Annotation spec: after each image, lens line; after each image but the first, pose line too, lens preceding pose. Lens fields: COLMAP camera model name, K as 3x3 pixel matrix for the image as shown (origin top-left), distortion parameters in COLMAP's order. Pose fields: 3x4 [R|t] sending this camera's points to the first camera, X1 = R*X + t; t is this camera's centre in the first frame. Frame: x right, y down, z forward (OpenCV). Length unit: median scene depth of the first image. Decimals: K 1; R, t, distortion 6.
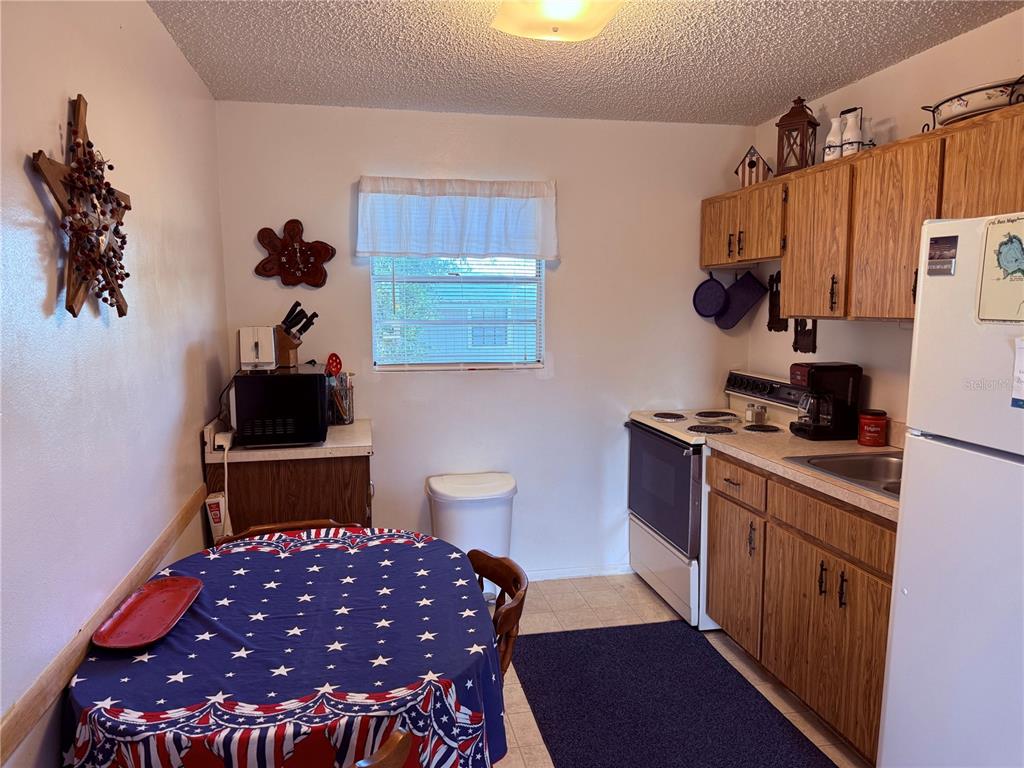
lens RADIAL K [[730.8, 0, 515.3], [0, 730.8, 386.4], [0, 0, 1]] dist [0.028875, -0.046672]
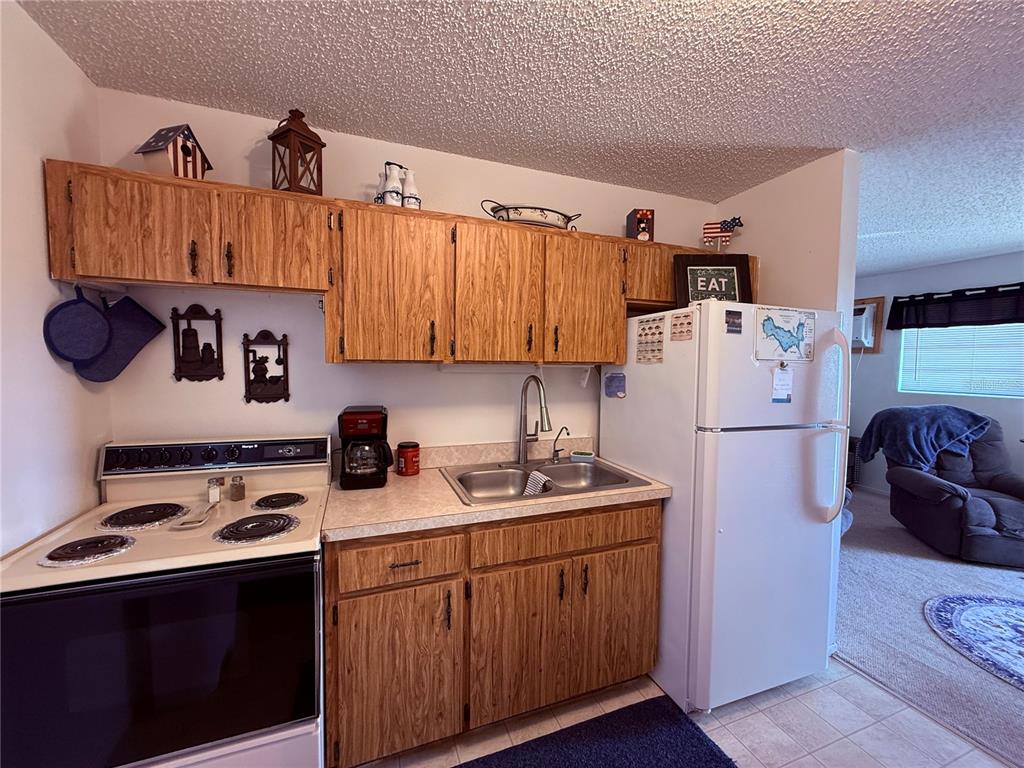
lens RADIAL K [[408.9, 0, 511.0], [0, 408.9, 384.7], [0, 0, 1]] dist [0.000045, -0.000276]
pose [[-0.144707, -0.048463, 0.988287, -0.169964], [0.100925, 0.992868, 0.063465, -0.088502], [-0.984314, 0.108927, -0.138784, 0.998523]]
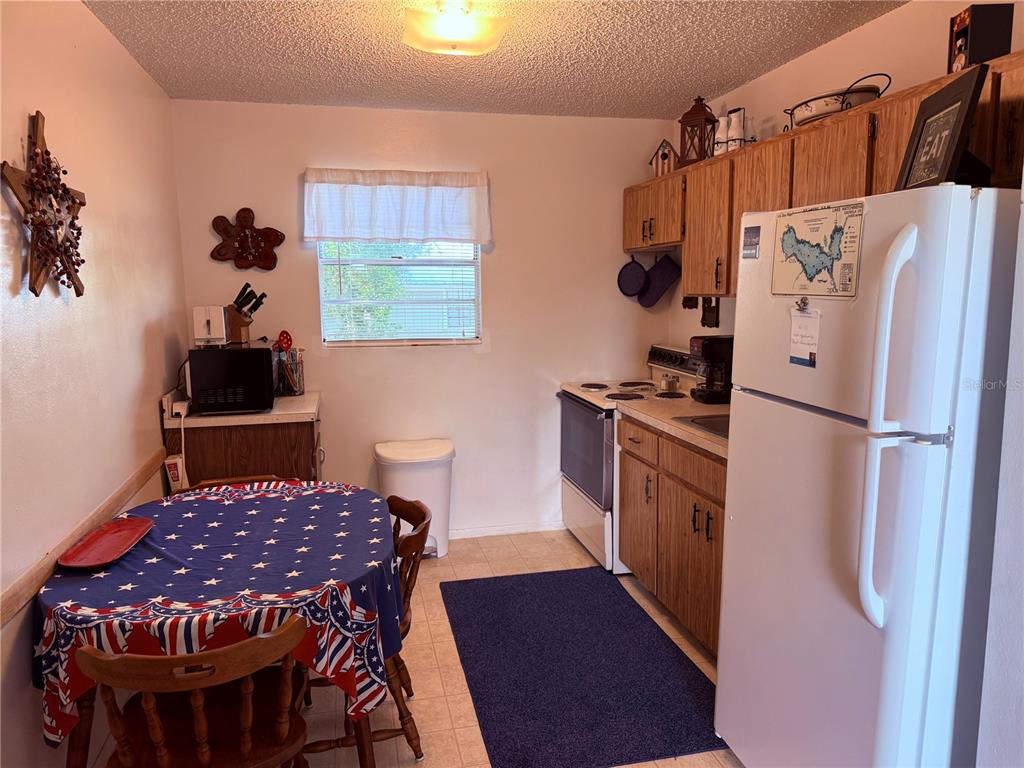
lens RADIAL K [[730.8, 0, 516.1], [0, 730.8, 385.6], [0, 0, 1]] dist [0.028875, -0.046672]
pose [[0.999759, -0.008589, 0.020201, 0.097476], [0.008102, 0.999677, 0.024072, 0.017474], [-0.020401, -0.023903, 0.999506, -0.136328]]
